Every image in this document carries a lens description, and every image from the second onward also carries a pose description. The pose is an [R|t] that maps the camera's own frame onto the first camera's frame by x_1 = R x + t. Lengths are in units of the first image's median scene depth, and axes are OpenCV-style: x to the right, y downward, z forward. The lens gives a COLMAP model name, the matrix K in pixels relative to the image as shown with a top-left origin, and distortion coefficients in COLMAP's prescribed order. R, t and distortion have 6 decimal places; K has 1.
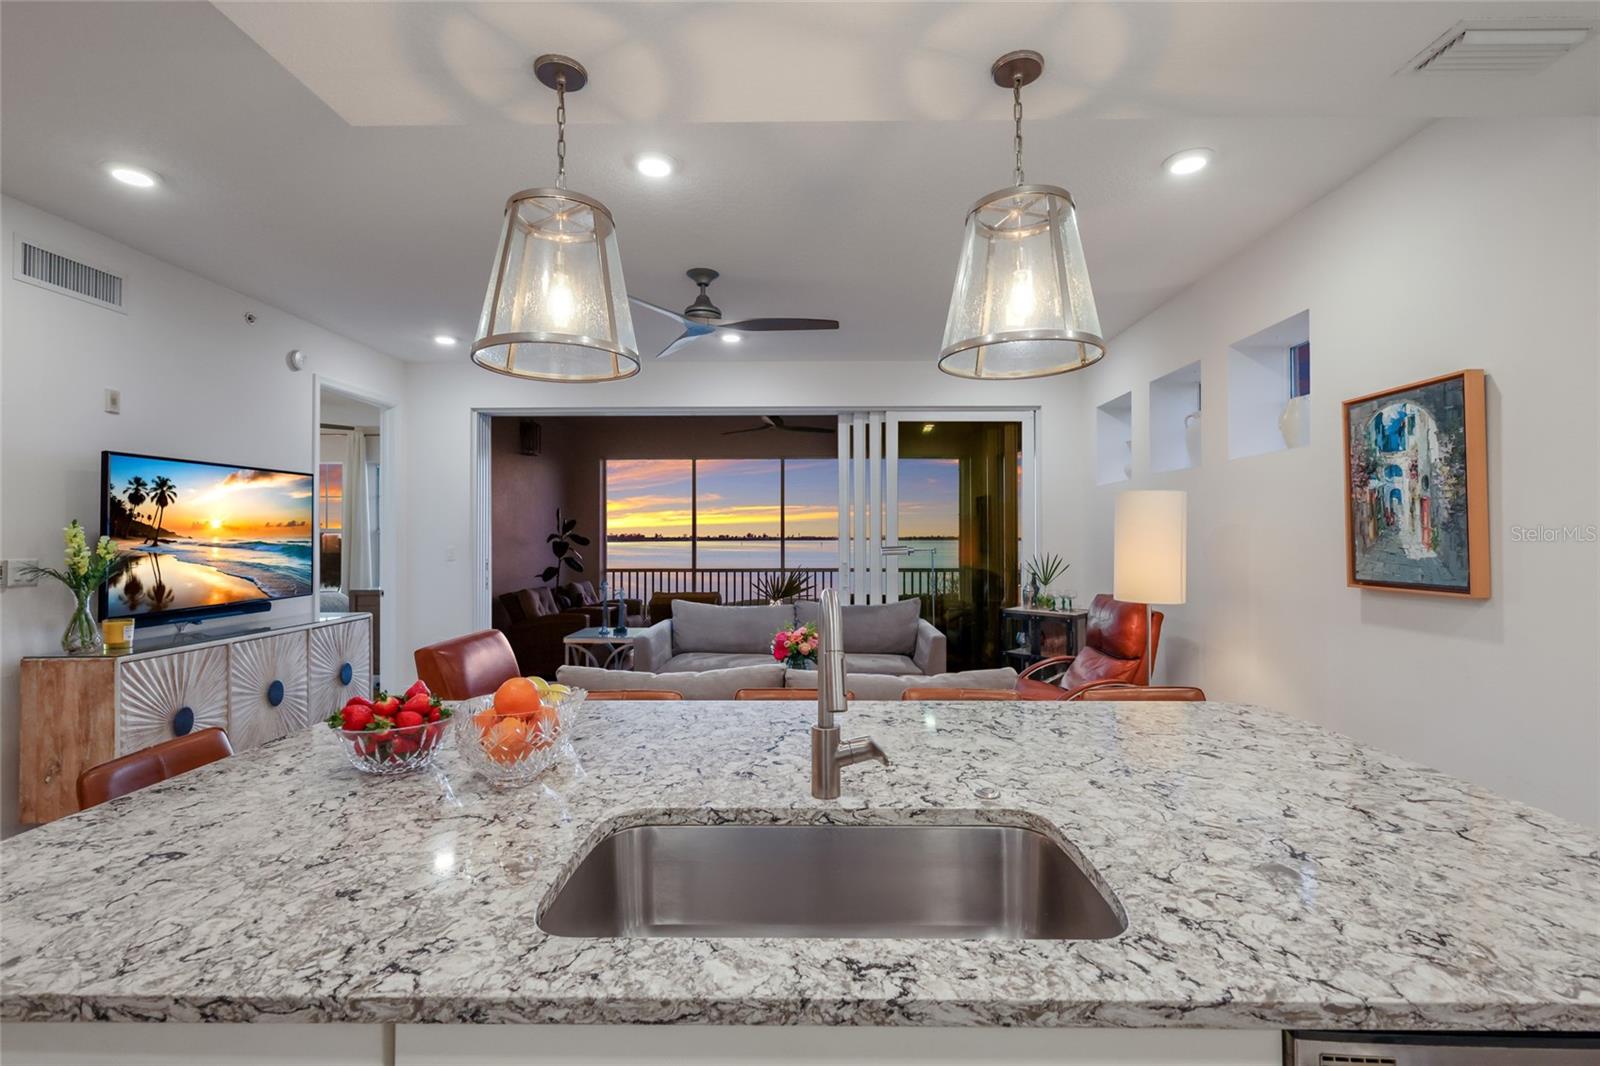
lens RADIAL K [[700.4, 0, 809.7], [0, 700.4, 531.3], [0, 0, 1]] dist [0.000797, -0.000164]
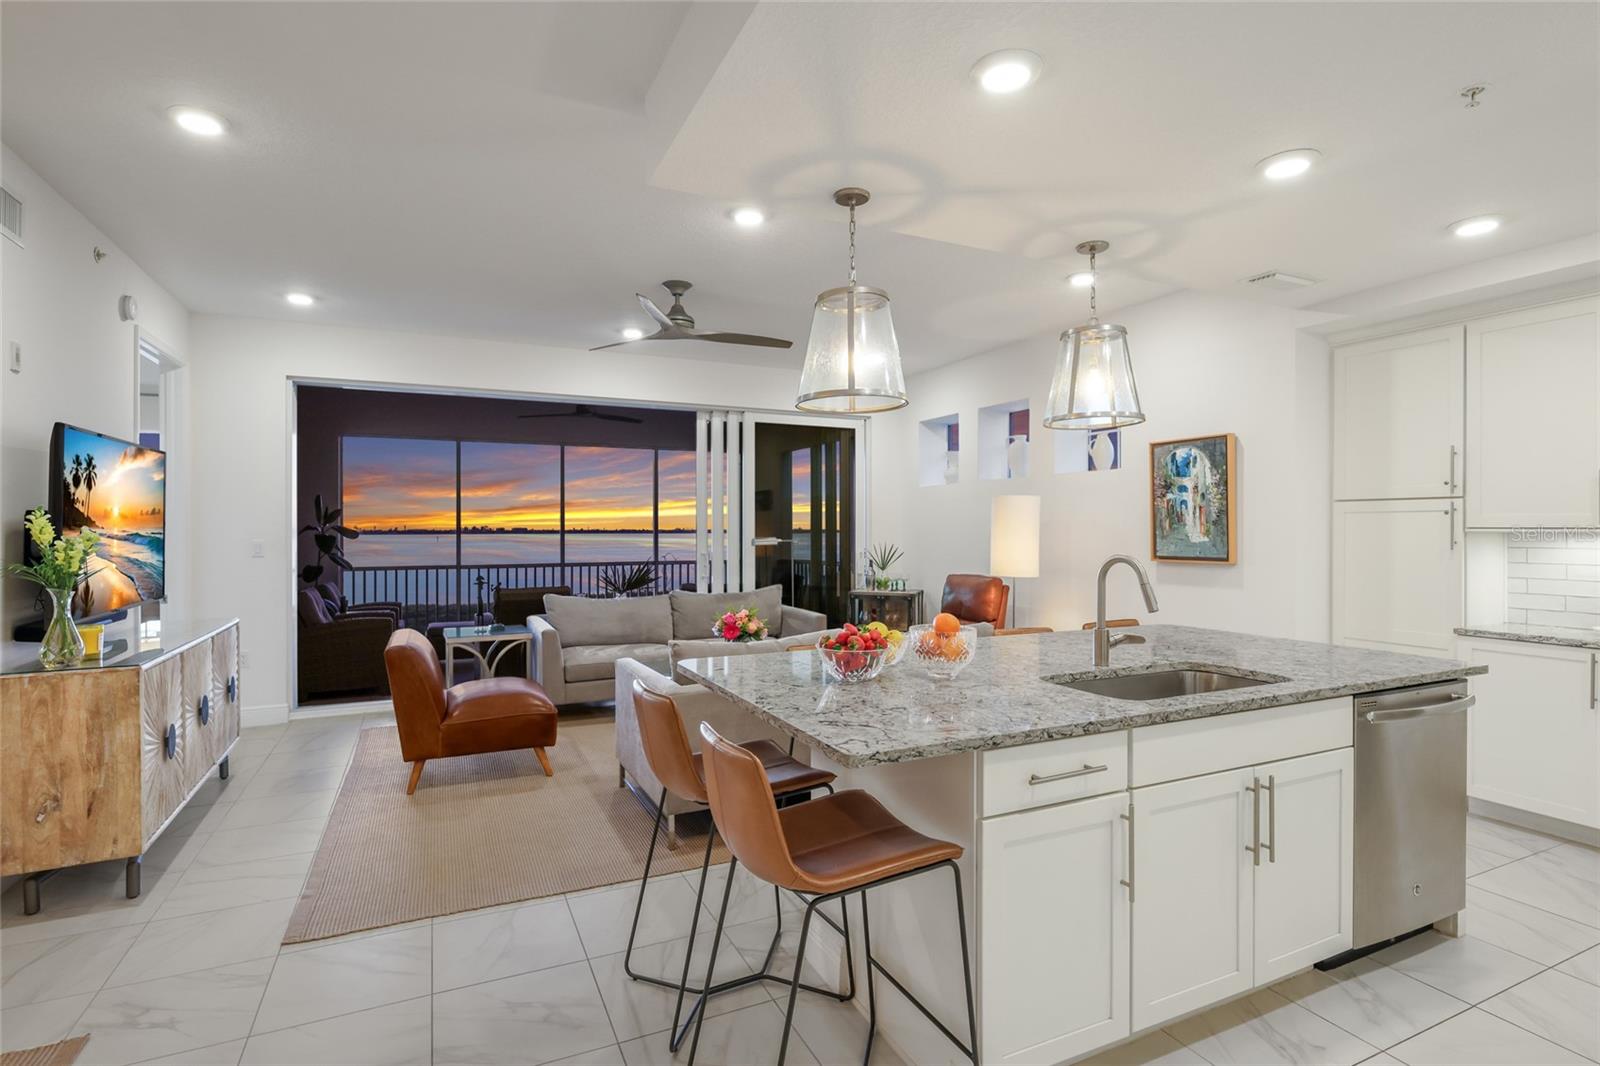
lens RADIAL K [[775.5, 0, 800.0], [0, 775.5, 533.0], [0, 0, 1]] dist [-0.005465, -0.000070]
pose [[0.899945, -0.000593, 0.436003, -0.673707], [-0.004359, 0.999937, 0.010357, 0.002088], [-0.435982, -0.011221, 0.899885, -0.212898]]
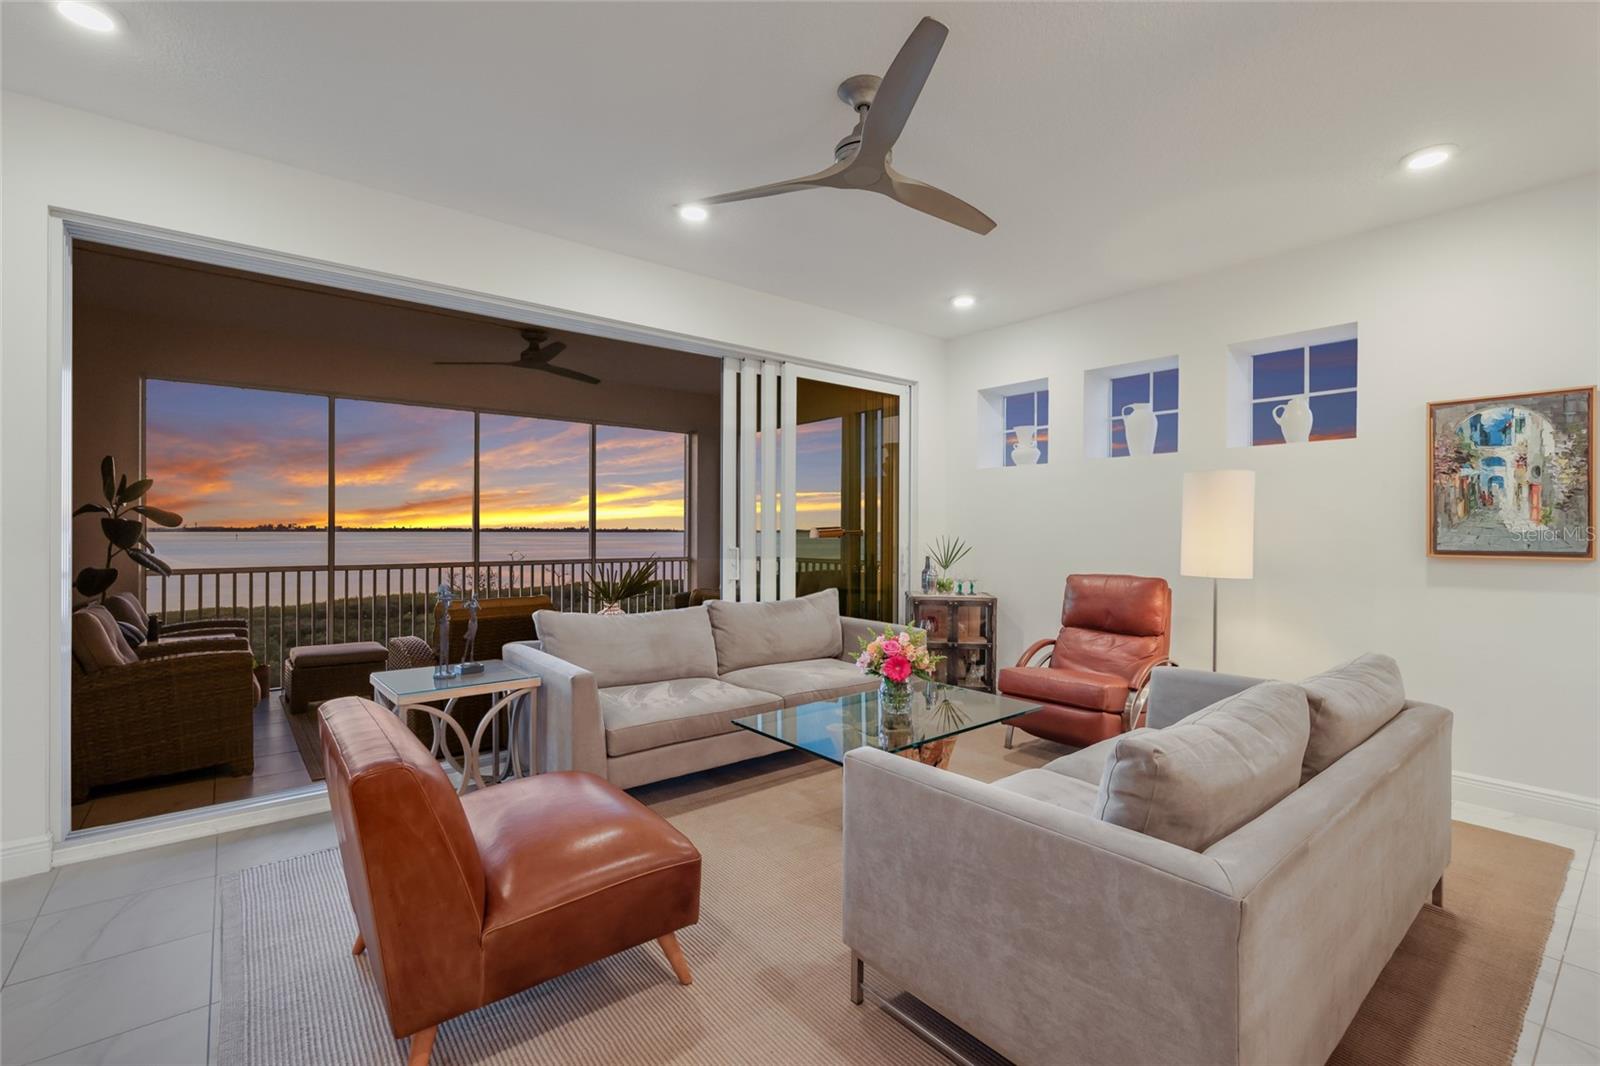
lens RADIAL K [[706.6, 0, 800.0], [0, 706.6, 533.0], [0, 0, 1]] dist [0.001617, -0.000175]
pose [[0.773474, 0.002838, 0.633821, -0.808245], [-0.011869, 0.999879, 0.010008, 0.037593], [-0.633717, -0.015264, 0.773415, 0.713683]]
